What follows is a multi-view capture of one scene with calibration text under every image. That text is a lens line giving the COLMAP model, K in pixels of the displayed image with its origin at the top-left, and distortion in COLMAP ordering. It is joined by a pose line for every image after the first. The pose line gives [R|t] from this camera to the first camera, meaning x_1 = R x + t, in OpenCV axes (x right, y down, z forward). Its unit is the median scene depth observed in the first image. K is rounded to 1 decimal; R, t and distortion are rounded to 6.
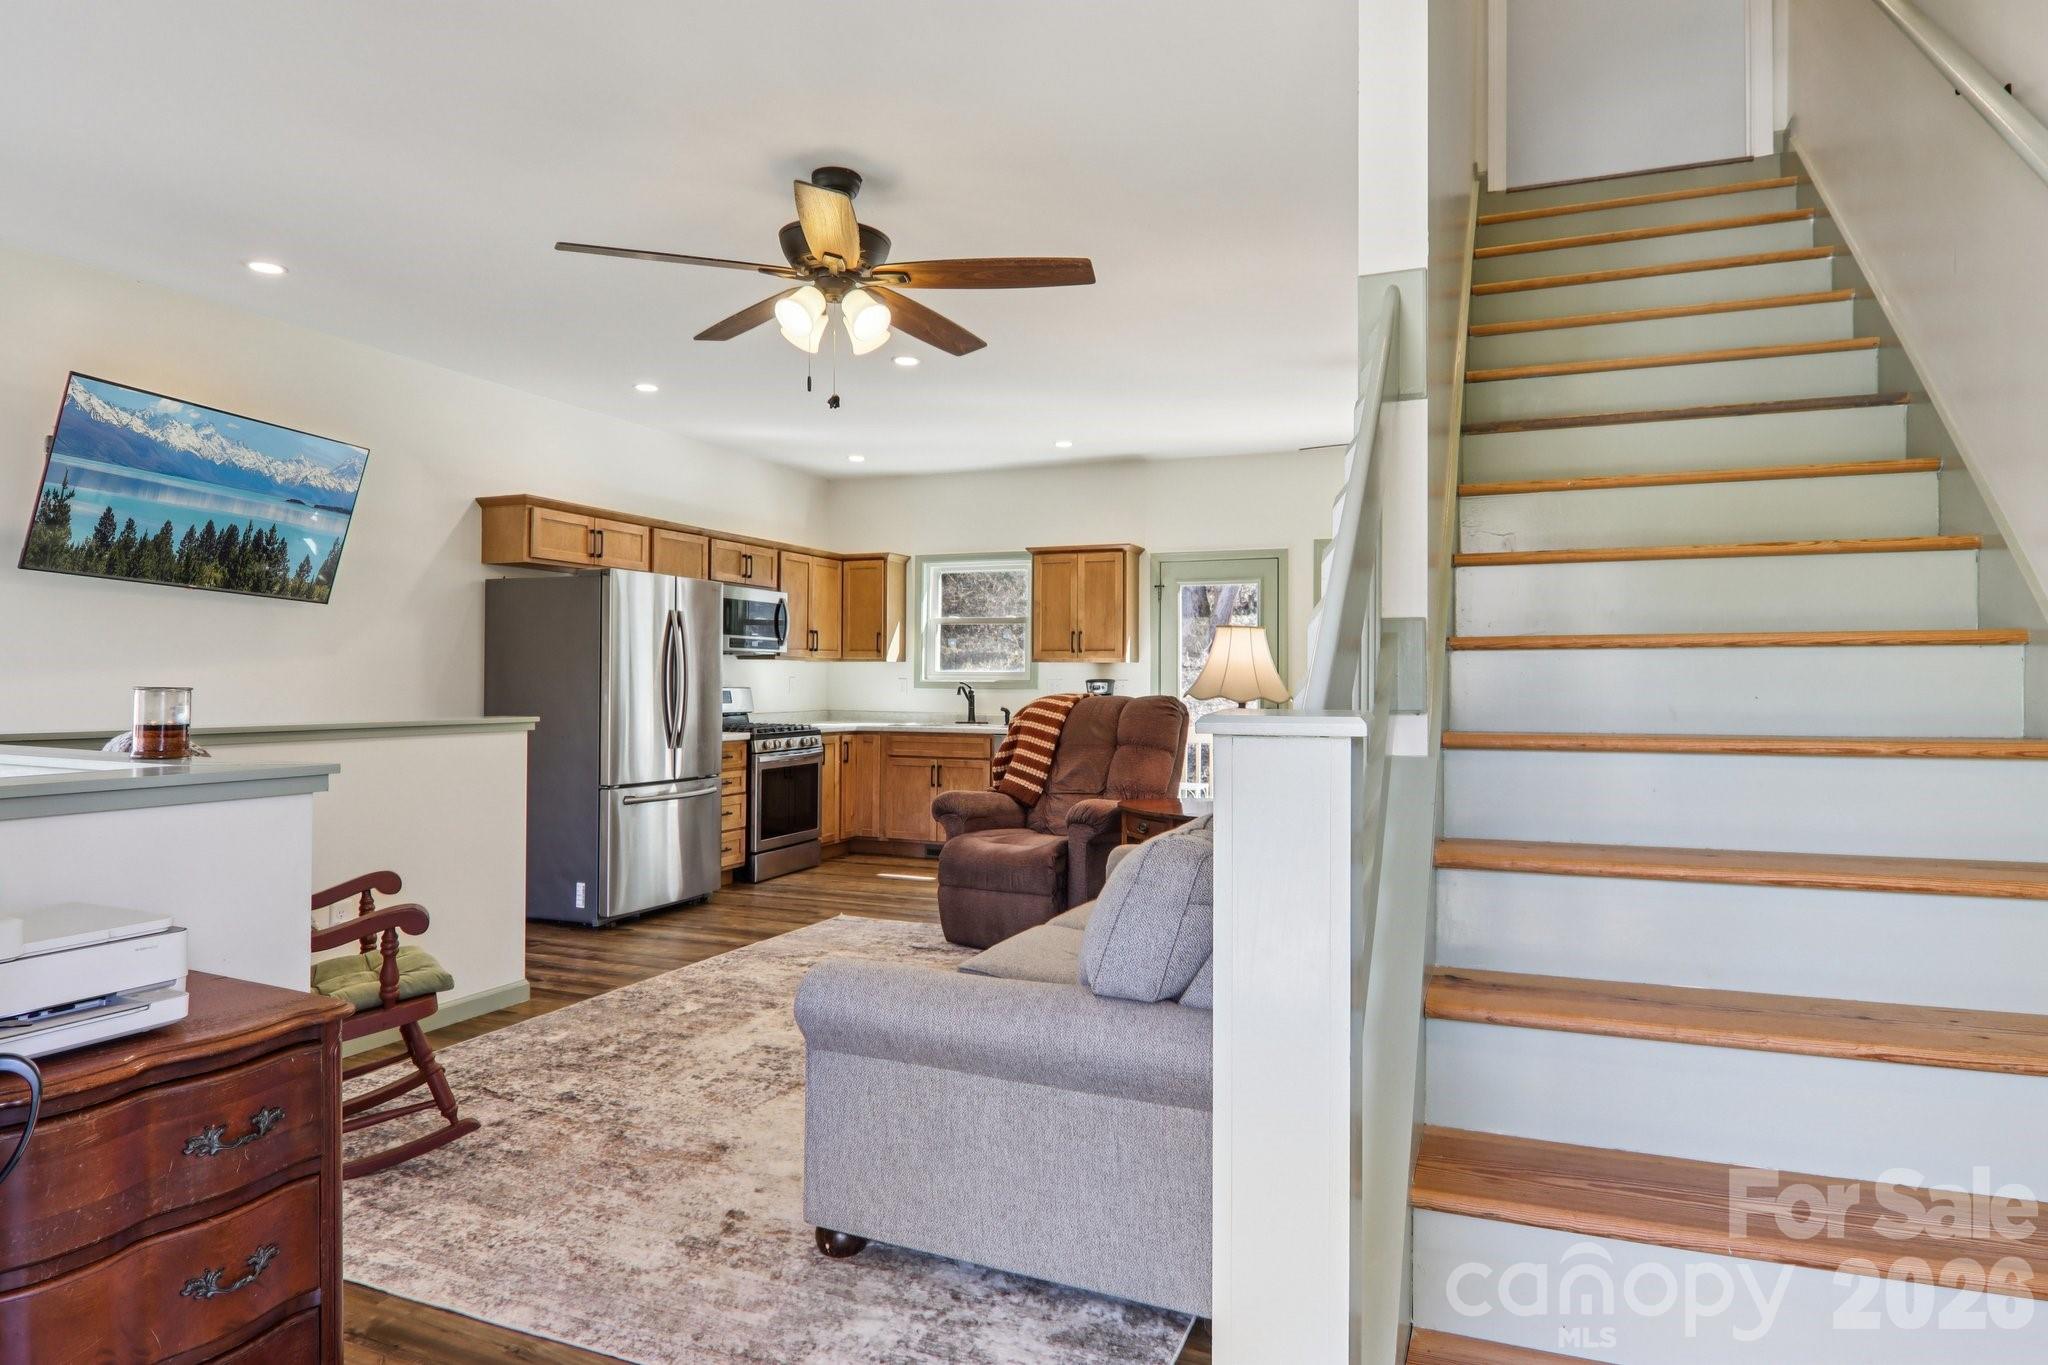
lens RADIAL K [[1218.7, 0, 1021.0], [0, 1218.7, 669.0], [0, 0, 1]] dist [-0.005425, -0.002820]
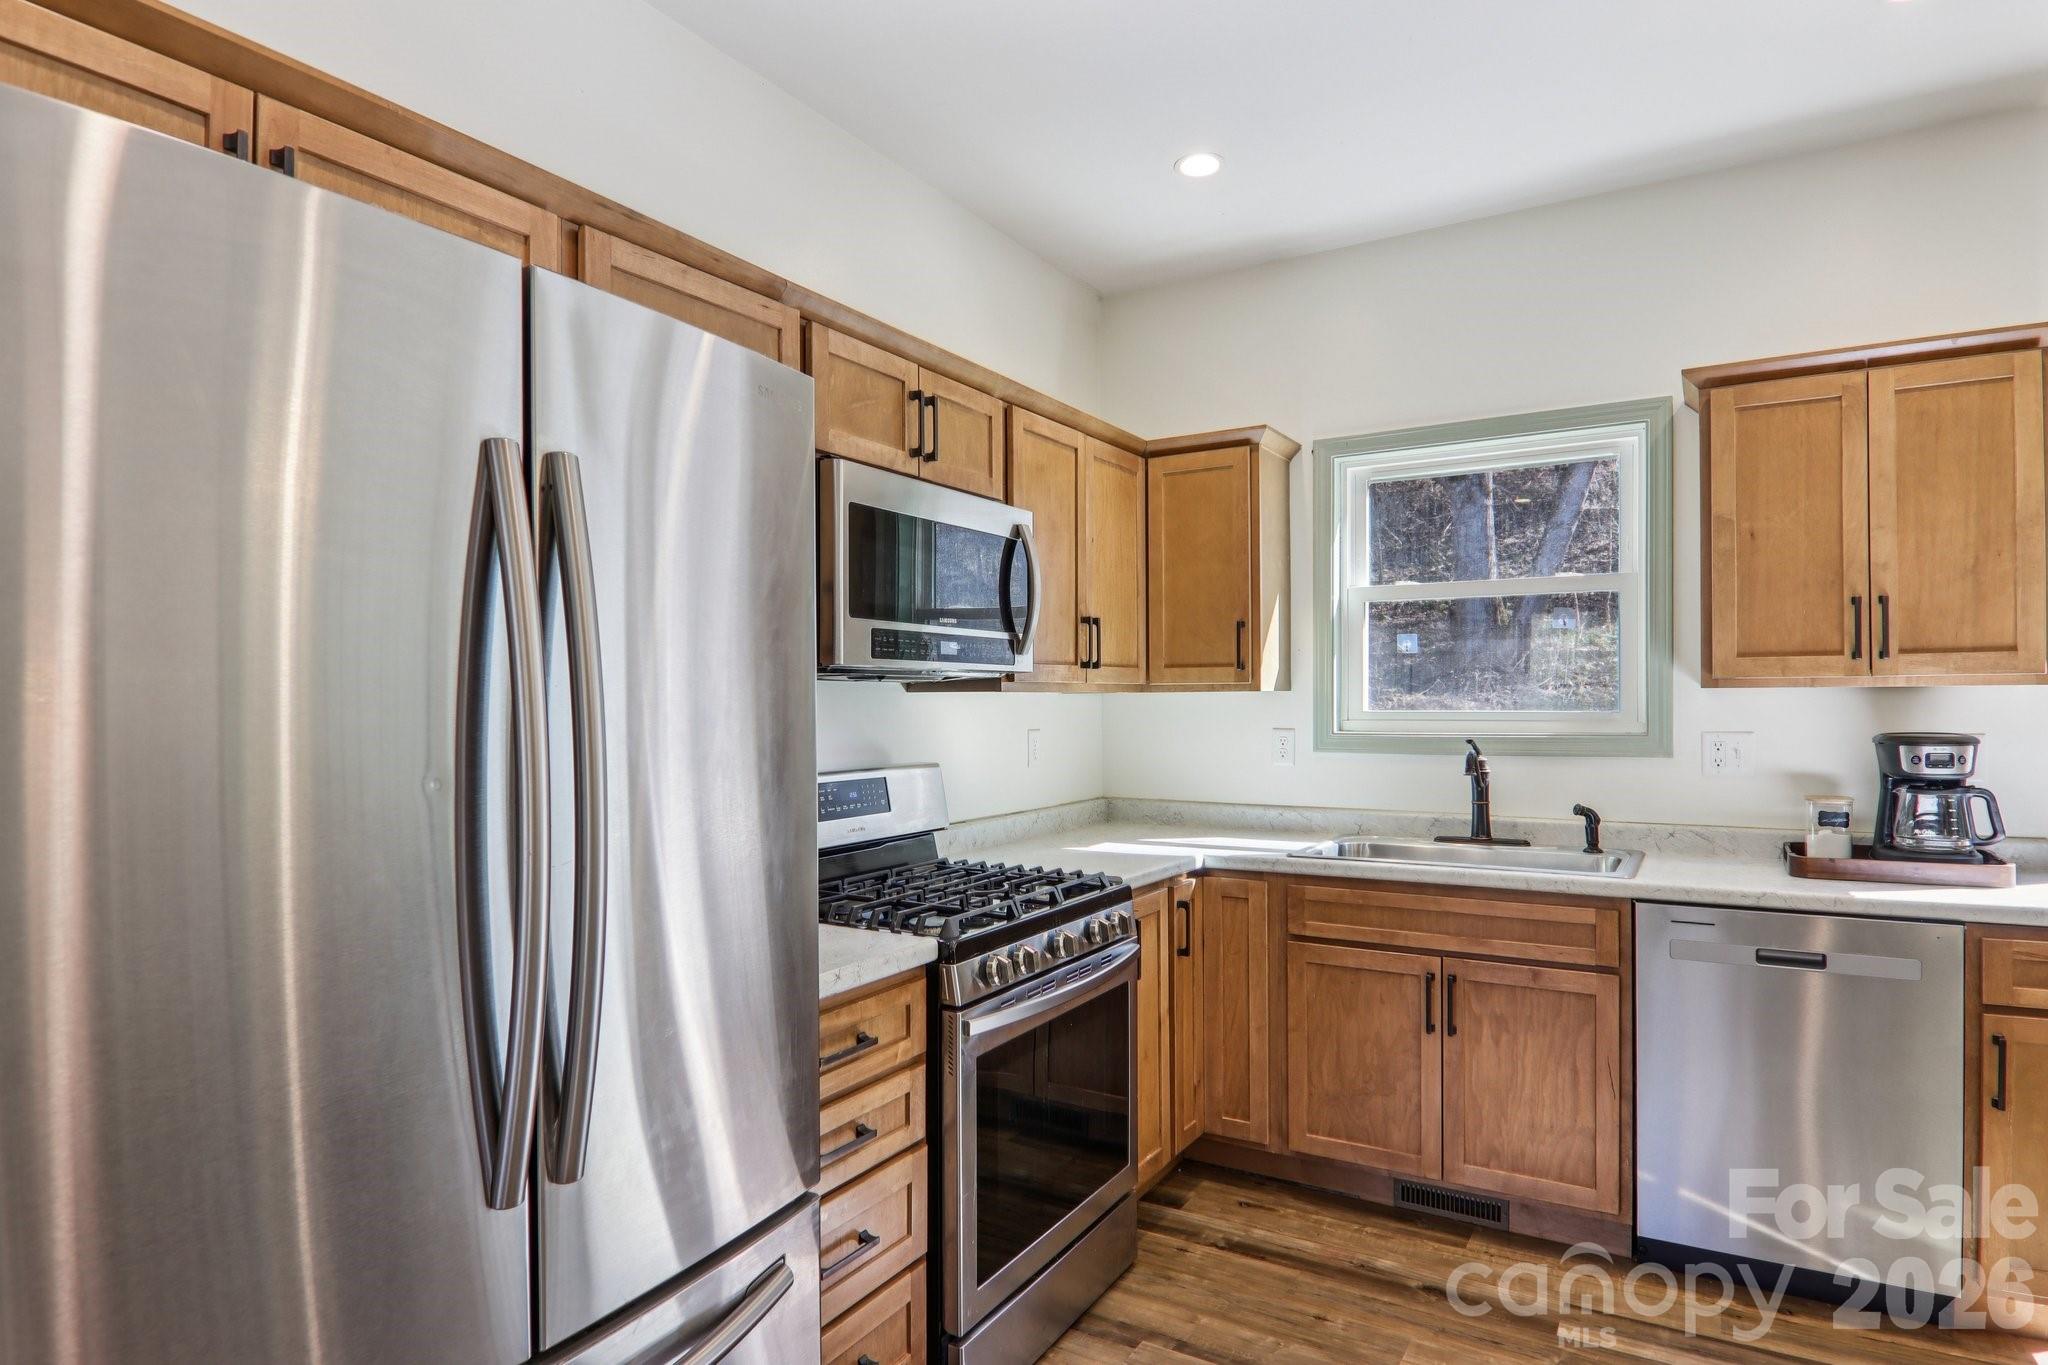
lens RADIAL K [[1153.9, 0, 1027.7], [0, 1153.9, 697.2], [0, 0, 1]] dist [-0.003562, -0.003910]
pose [[0.989096, -0.013890, -0.146618, -0.232105], [0.014860, 0.999874, 0.005524, -0.012724], [0.146523, -0.007642, 0.989178, 1.063734]]
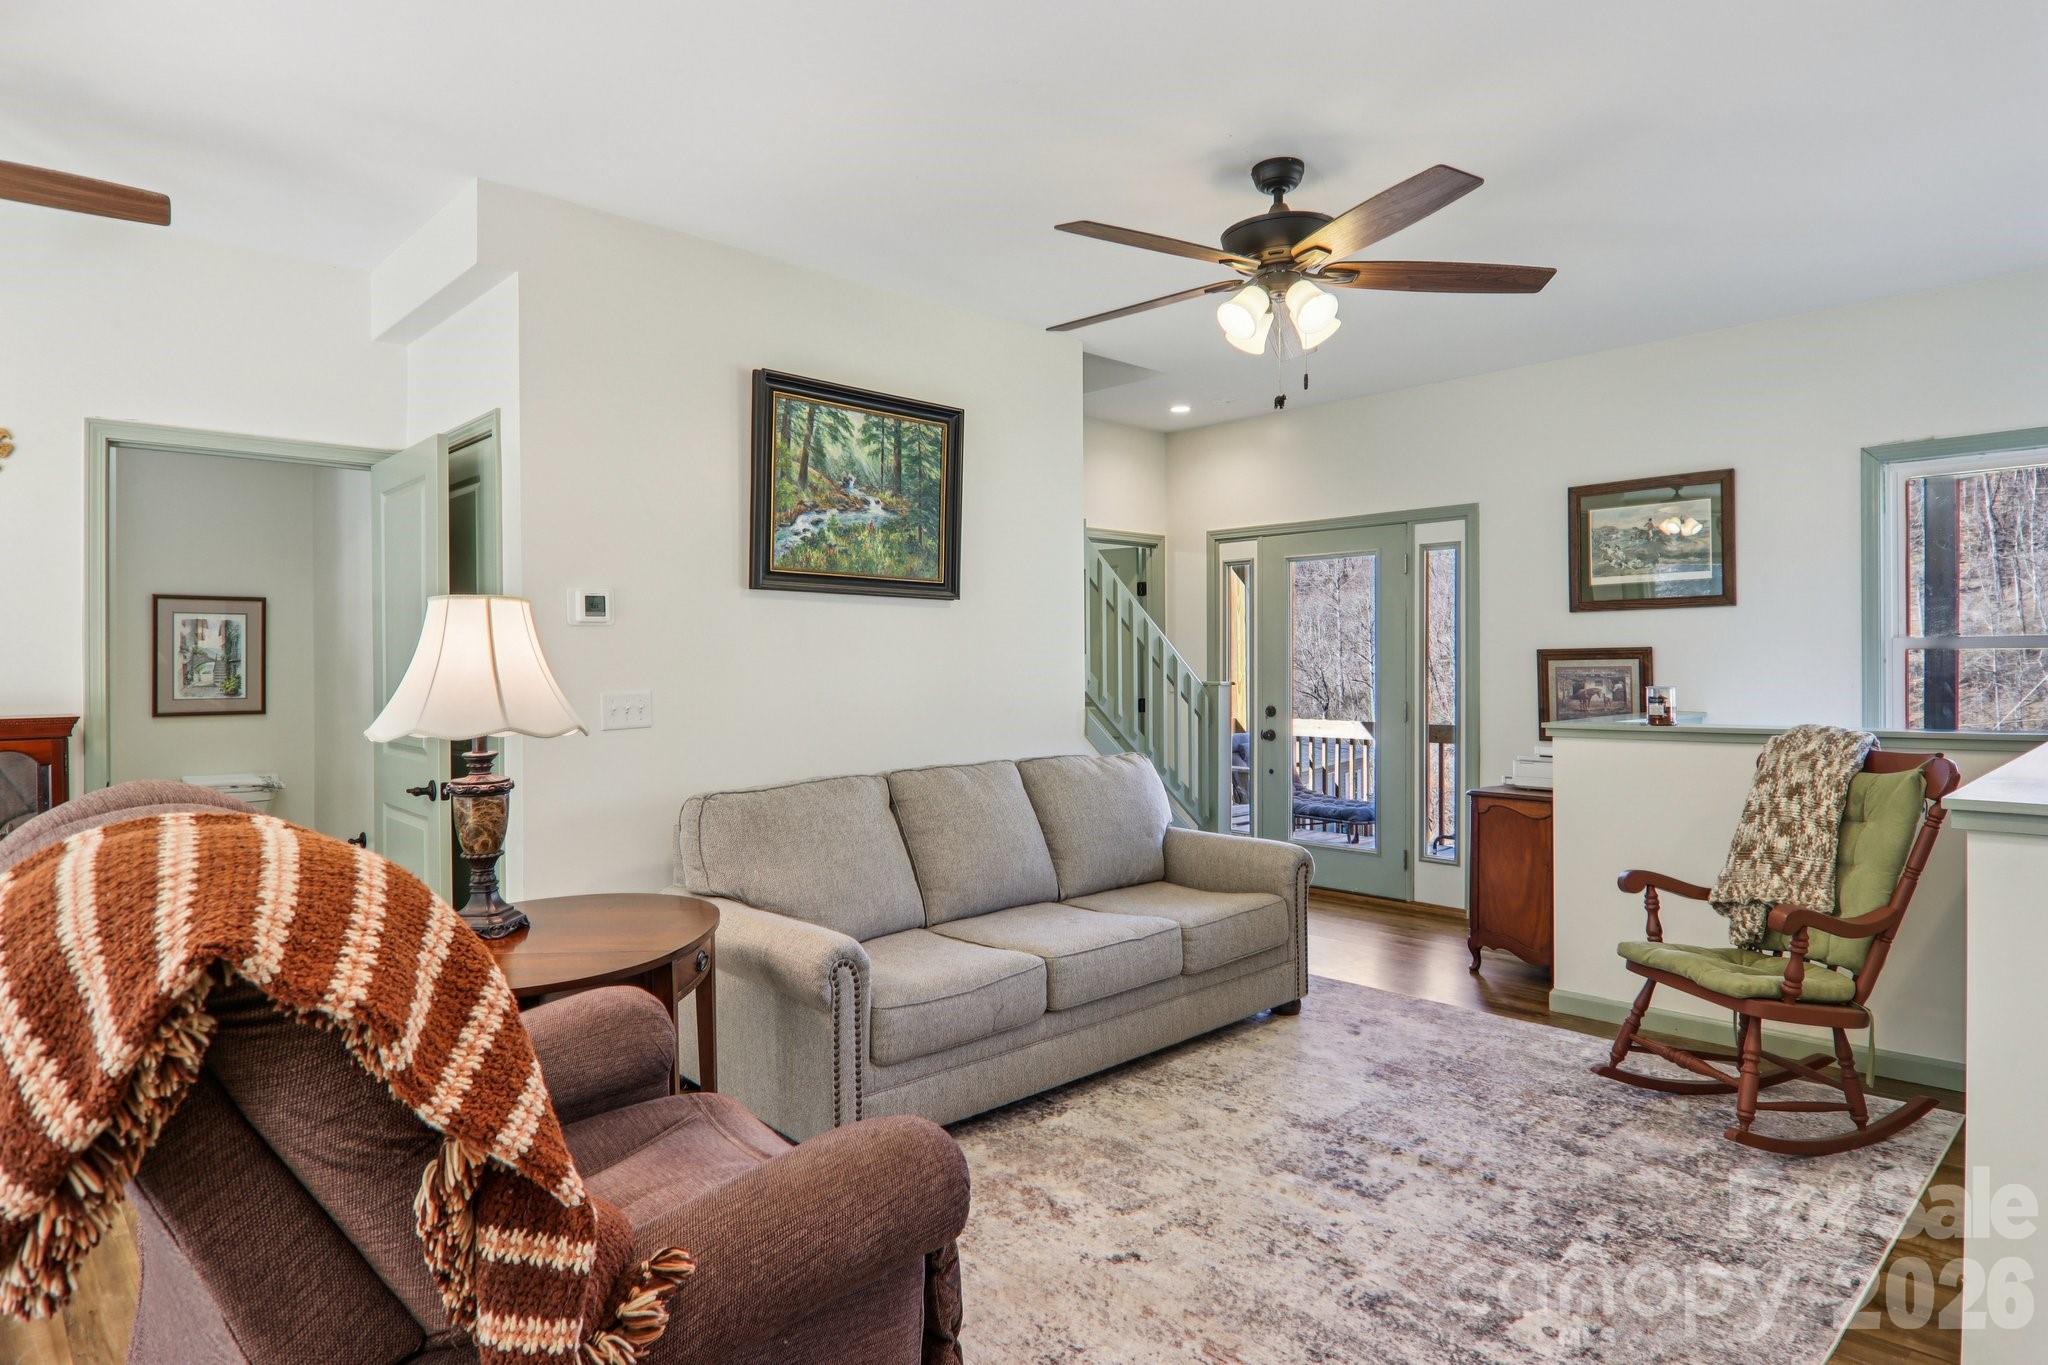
lens RADIAL K [[1153.9, 0, 994.0], [0, 1153.9, 679.5], [0, 0, 1]] dist [-0.003562, -0.003910]
pose [[-0.906248, -0.007515, 0.422679, -0.247432], [-0.001917, 0.999905, 0.013668, -0.008789], [-0.422742, 0.011577, -0.906176, 1.423955]]
